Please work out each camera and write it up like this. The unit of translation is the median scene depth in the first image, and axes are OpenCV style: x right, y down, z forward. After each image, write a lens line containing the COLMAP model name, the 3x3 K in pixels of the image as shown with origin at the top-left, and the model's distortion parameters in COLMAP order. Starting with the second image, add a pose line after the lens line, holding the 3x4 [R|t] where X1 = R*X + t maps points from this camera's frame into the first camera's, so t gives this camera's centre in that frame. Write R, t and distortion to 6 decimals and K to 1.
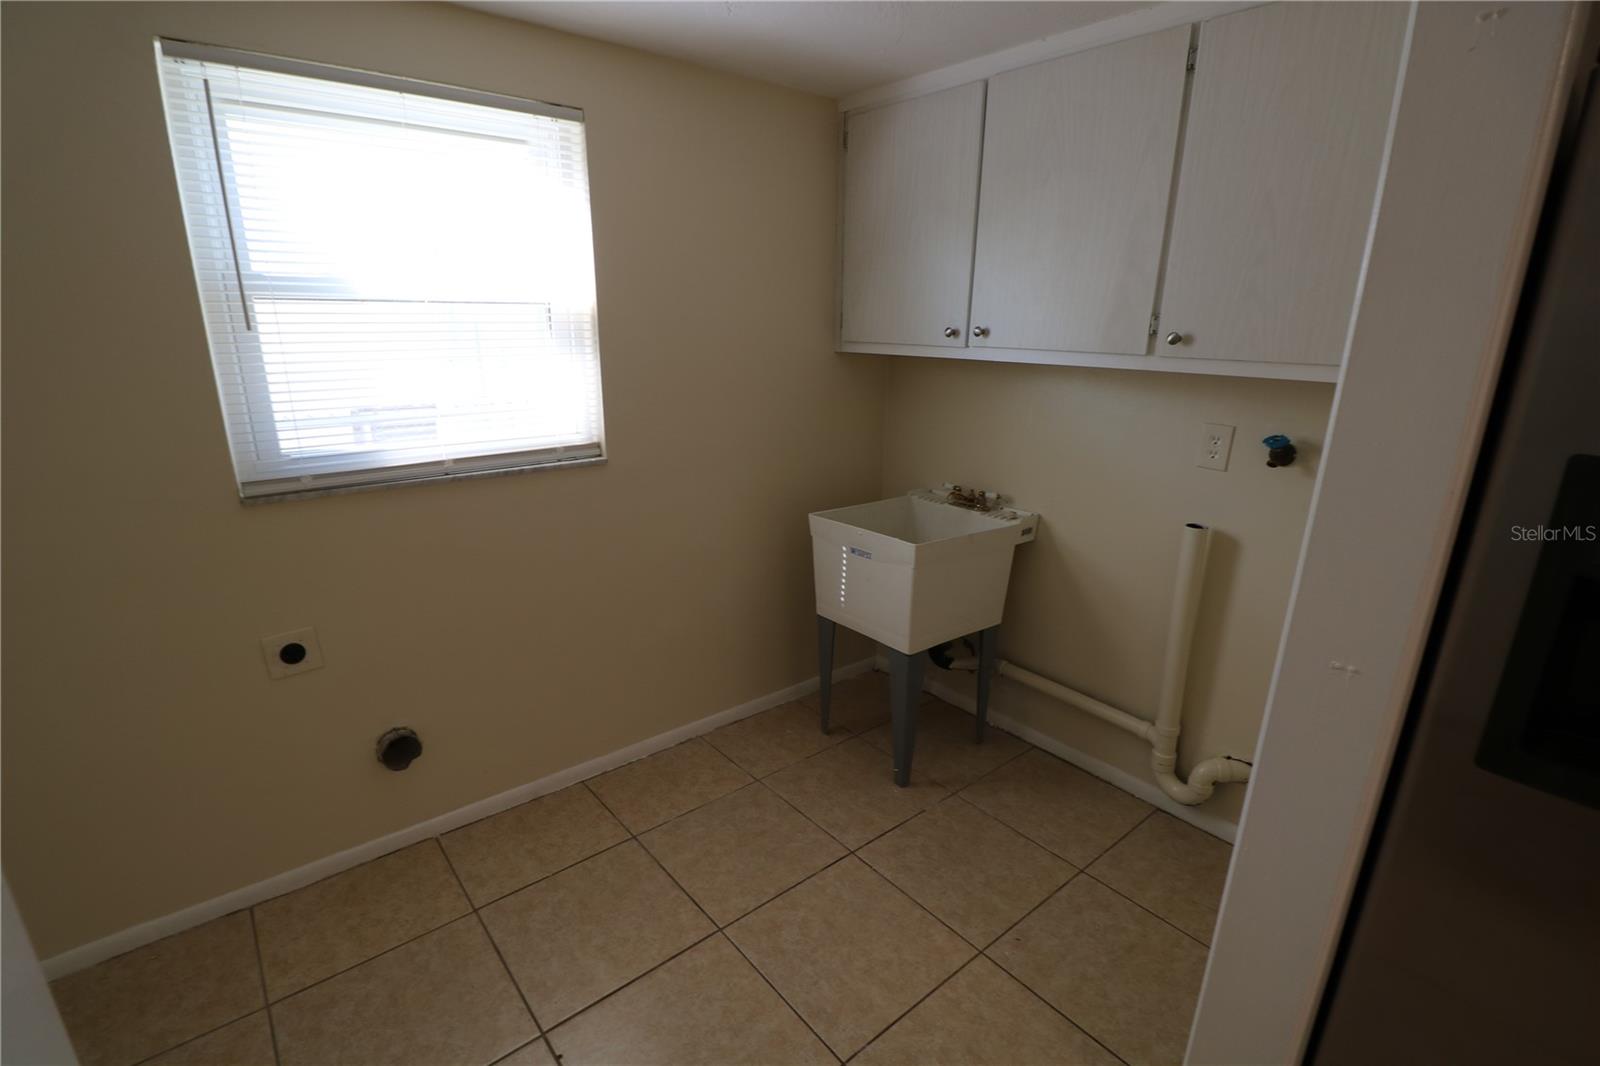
lens RADIAL K [[744.4, 0, 799.6], [0, 744.4, 536.1], [0, 0, 1]] dist [-0.009400, -0.005619]
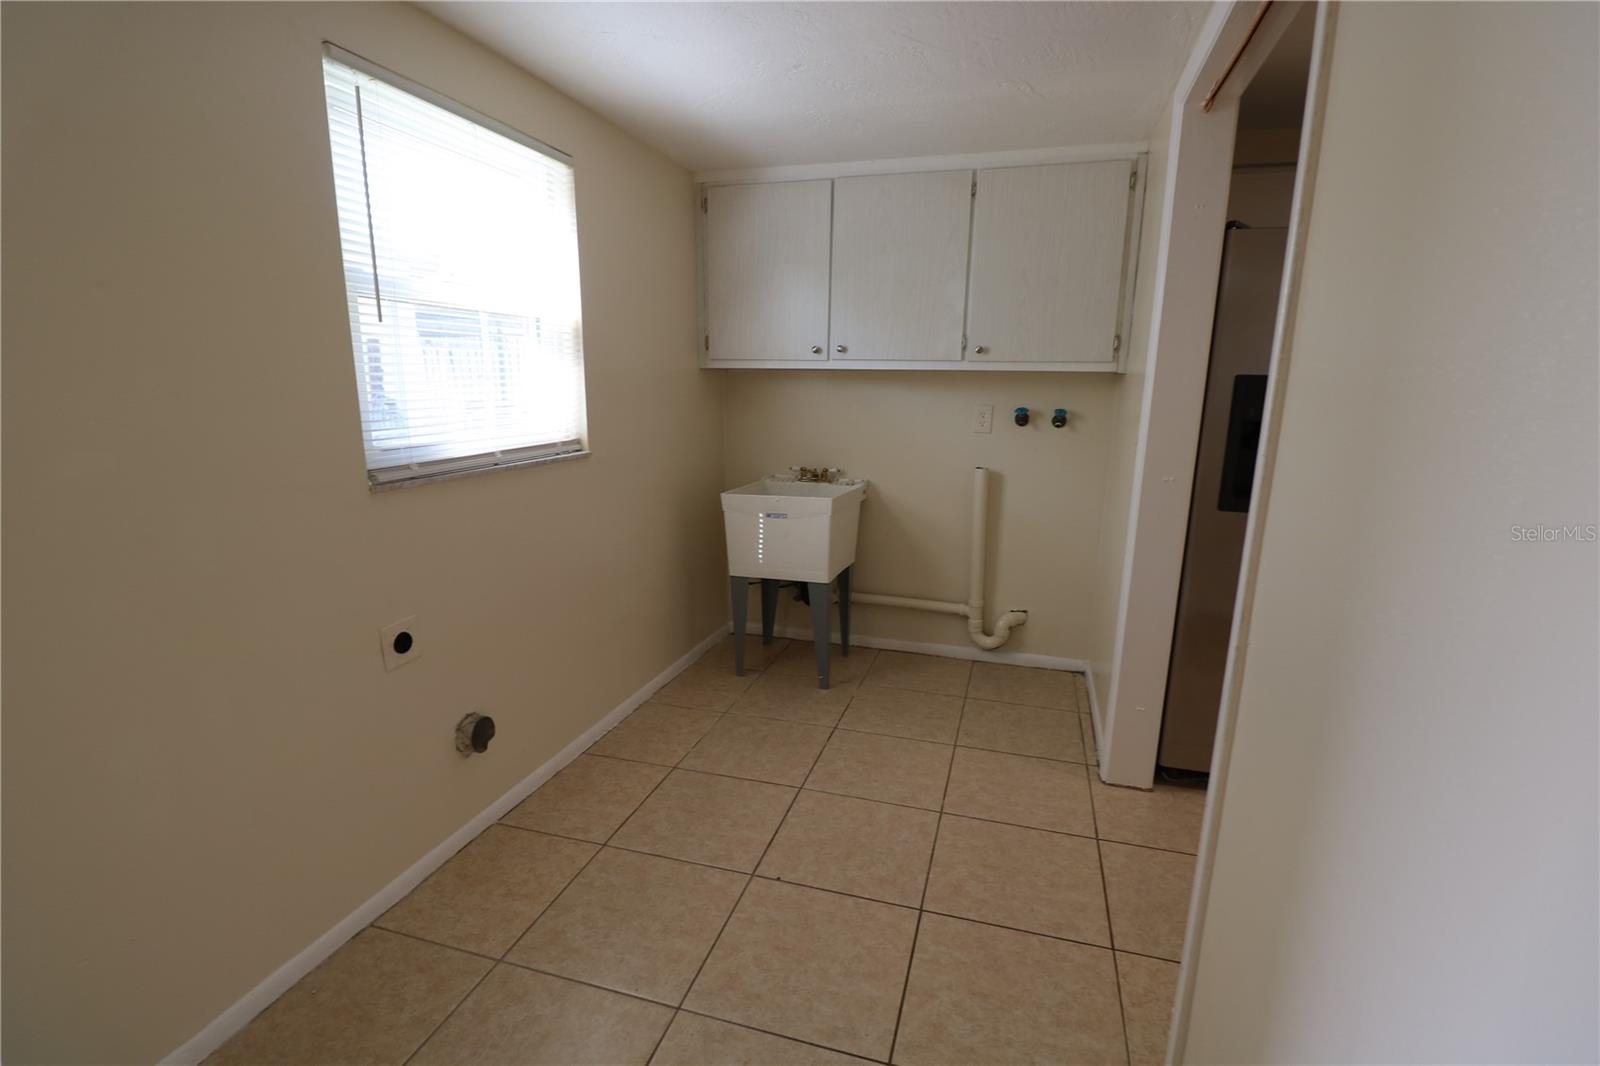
lens RADIAL K [[744.4, 0, 800.2], [0, 744.4, 532.0], [0, 0, 1]] dist [-0.009400, -0.005619]
pose [[0.833064, -0.114293, 0.541241, -0.634315], [0.154120, 0.987636, -0.028661, 0.101647], [-0.531274, 0.107293, 0.840379, -0.121828]]
